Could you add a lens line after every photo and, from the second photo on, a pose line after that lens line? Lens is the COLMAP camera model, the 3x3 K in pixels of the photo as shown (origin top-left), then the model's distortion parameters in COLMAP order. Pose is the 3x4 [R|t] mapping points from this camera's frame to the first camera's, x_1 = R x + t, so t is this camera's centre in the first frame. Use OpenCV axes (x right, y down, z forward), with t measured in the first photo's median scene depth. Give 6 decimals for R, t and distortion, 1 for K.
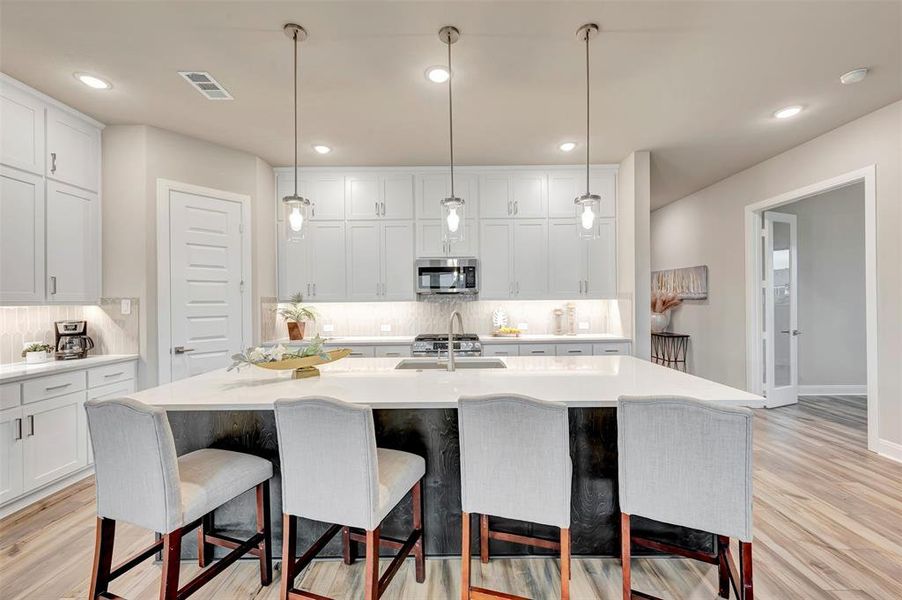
lens RADIAL K [[360.4, 0, 449.8], [0, 360.4, 298.7], [0, 0, 1]] dist [0.000630, -0.000028]
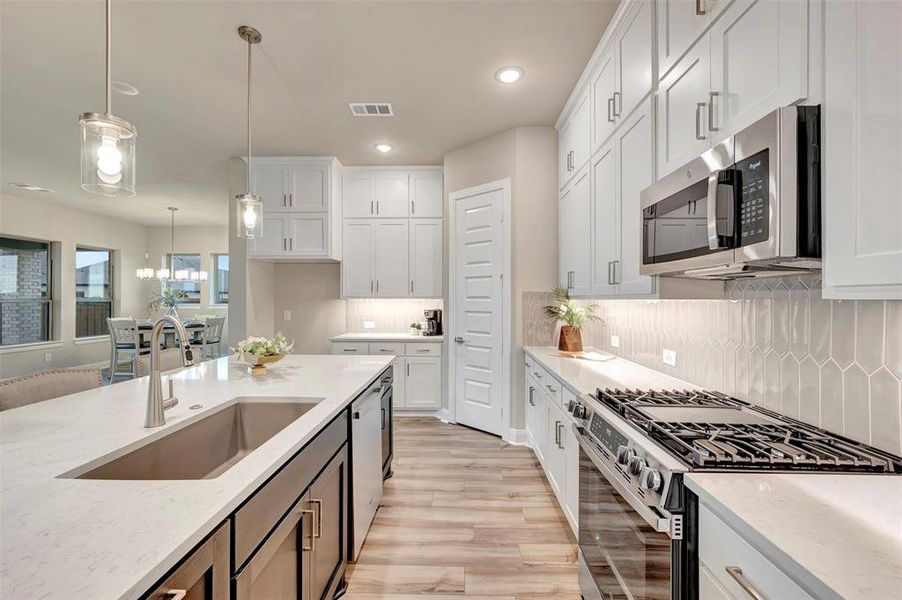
lens RADIAL K [[360.4, 0, 449.8], [0, 360.4, 298.7], [0, 0, 1]] dist [0.000630, -0.000028]
pose [[-0.020391, 0.008030, -0.999760, 0.301095], [0.002841, 0.999964, 0.007974, 0.003599], [0.999788, -0.002677, -0.020413, 0.802176]]
